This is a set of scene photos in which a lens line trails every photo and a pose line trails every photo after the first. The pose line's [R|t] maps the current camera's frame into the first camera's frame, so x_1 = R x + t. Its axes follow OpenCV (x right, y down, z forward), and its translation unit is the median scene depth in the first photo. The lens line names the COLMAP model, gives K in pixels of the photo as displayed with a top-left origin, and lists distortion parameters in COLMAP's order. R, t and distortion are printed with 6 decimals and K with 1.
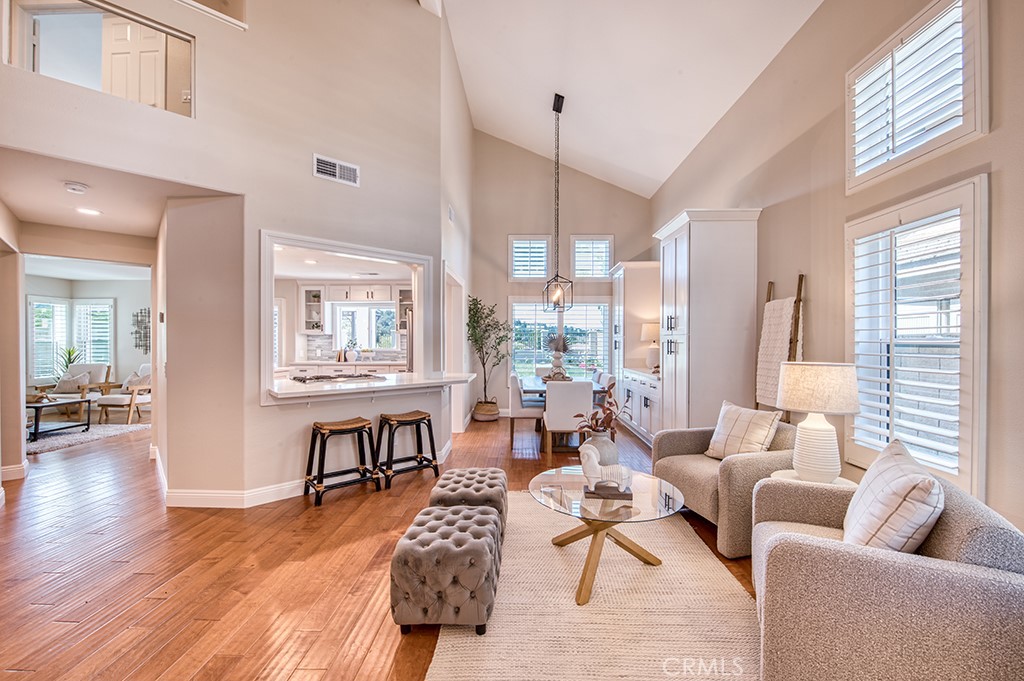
lens RADIAL K [[439.7, 0, 516.4], [0, 439.7, 345.5], [0, 0, 1]] dist [-0.017756, -0.000965]
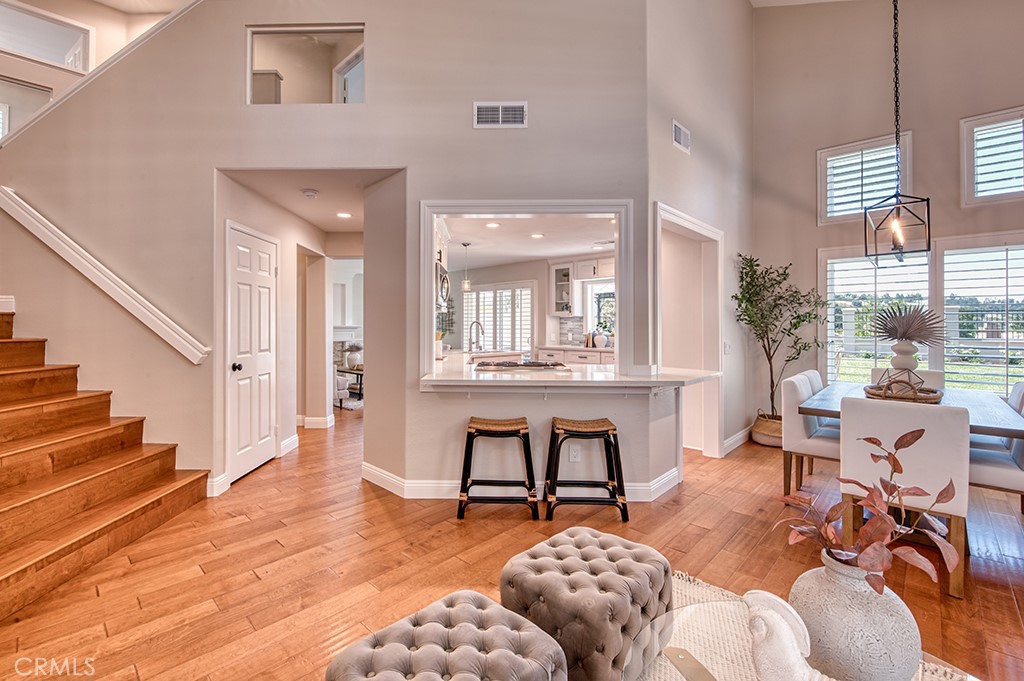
lens RADIAL K [[441.7, 0, 511.3], [0, 441.7, 326.9], [0, 0, 1]] dist [-0.009171, -0.000379]
pose [[0.702838, -0.001281, -0.711349, 0.160685], [-0.005759, 0.999955, -0.007491, 0.005176], [0.711327, 0.009362, 0.702799, 0.356505]]
